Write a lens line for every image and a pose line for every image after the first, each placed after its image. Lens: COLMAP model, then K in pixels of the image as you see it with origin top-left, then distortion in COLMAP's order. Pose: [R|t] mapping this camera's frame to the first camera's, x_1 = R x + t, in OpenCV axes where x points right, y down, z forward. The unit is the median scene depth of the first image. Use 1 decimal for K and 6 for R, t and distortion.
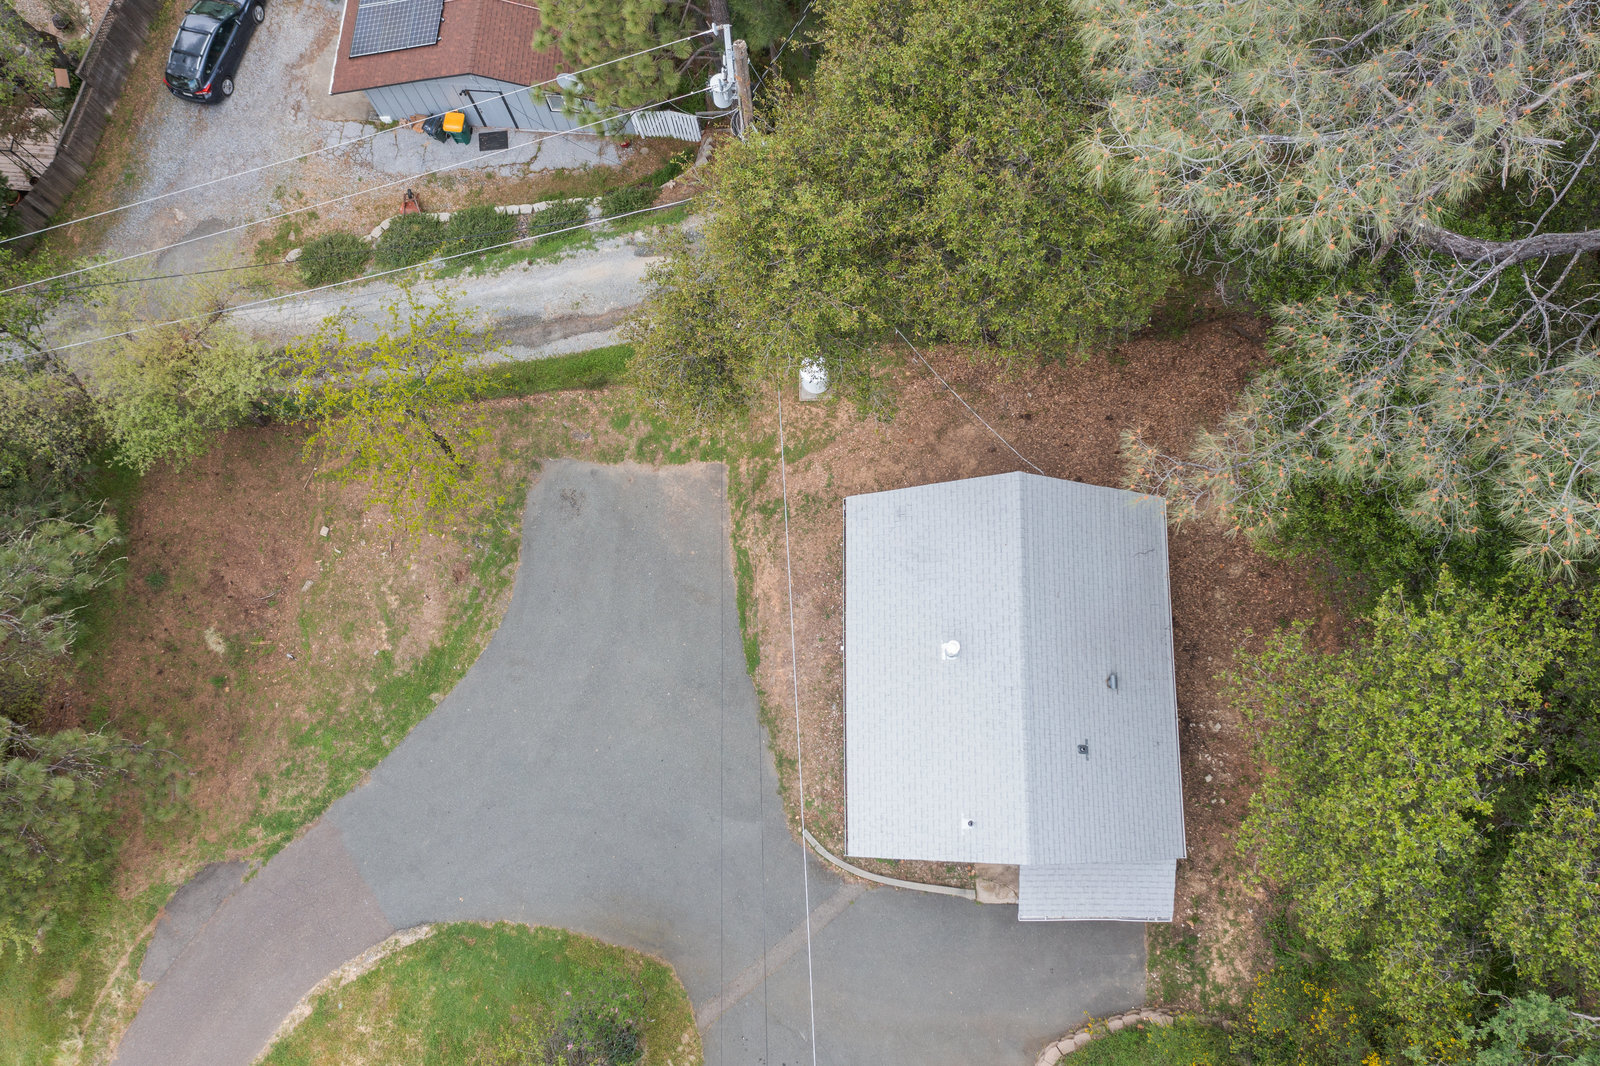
lens RADIAL K [[1260.3, 0, 805.9], [0, 1260.3, 534.0], [0, 0, 1]] dist [-0.012594, 0.006587]
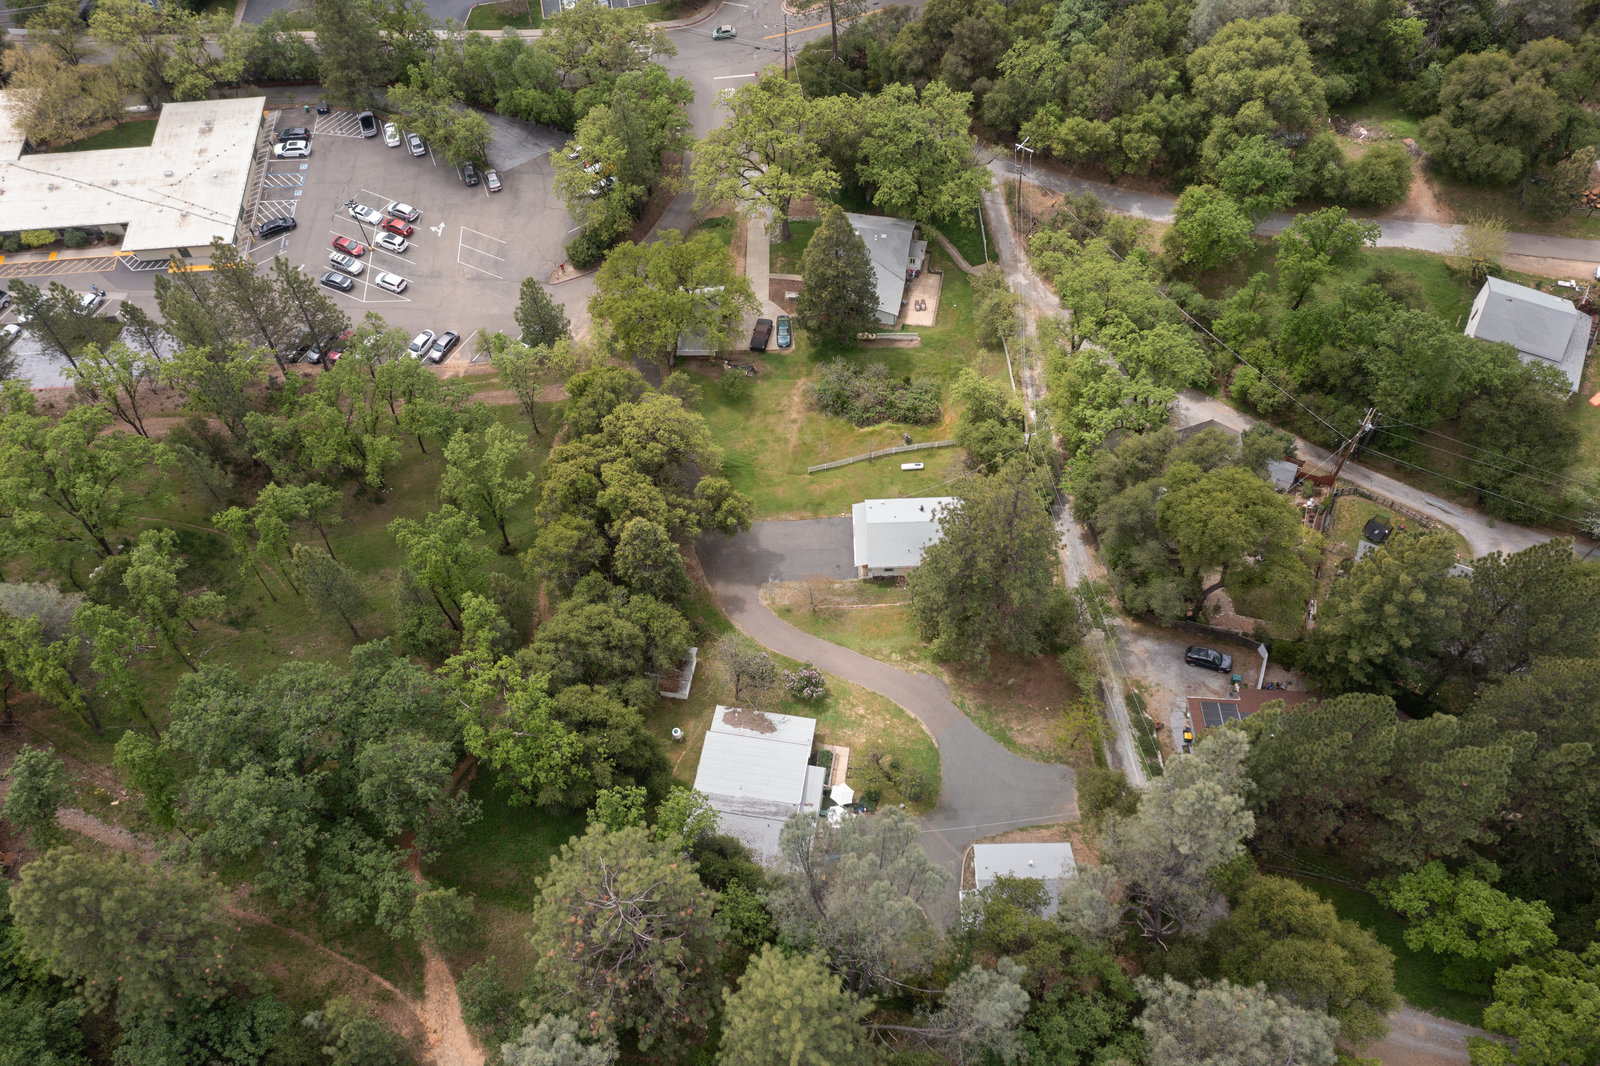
lens RADIAL K [[1260.3, 0, 797.9], [0, 1260.3, 538.4], [0, 0, 1]] dist [-0.012594, 0.006587]
pose [[0.007603, 0.869282, -0.494259, 0.924683], [-0.972183, 0.122139, 0.199857, -0.087565], [0.234100, 0.478990, 0.846029, -2.335191]]
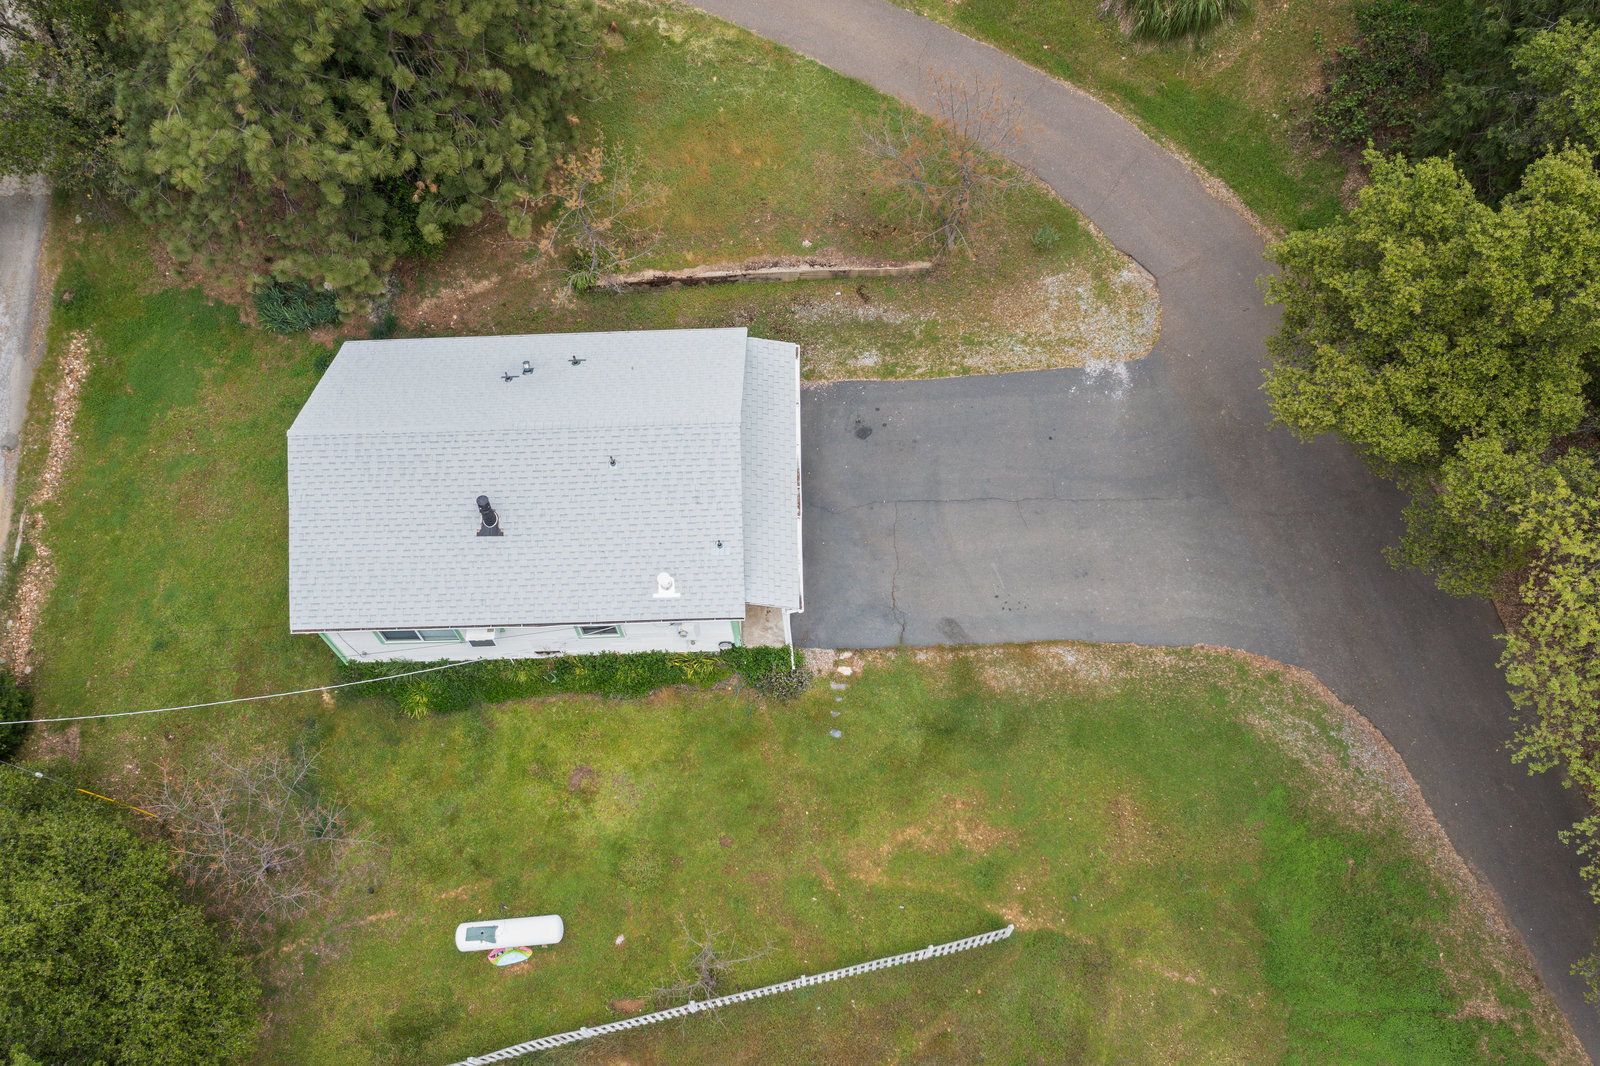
lens RADIAL K [[1260.3, 0, 799.9], [0, 1260.3, 532.3], [0, 0, 1]] dist [-0.012594, 0.006587]
pose [[-0.007401, -0.864265, 0.502982, -1.511722], [0.982582, 0.087114, 0.164143, 0.374398], [-0.185680, 0.495436, 0.848567, 0.238248]]
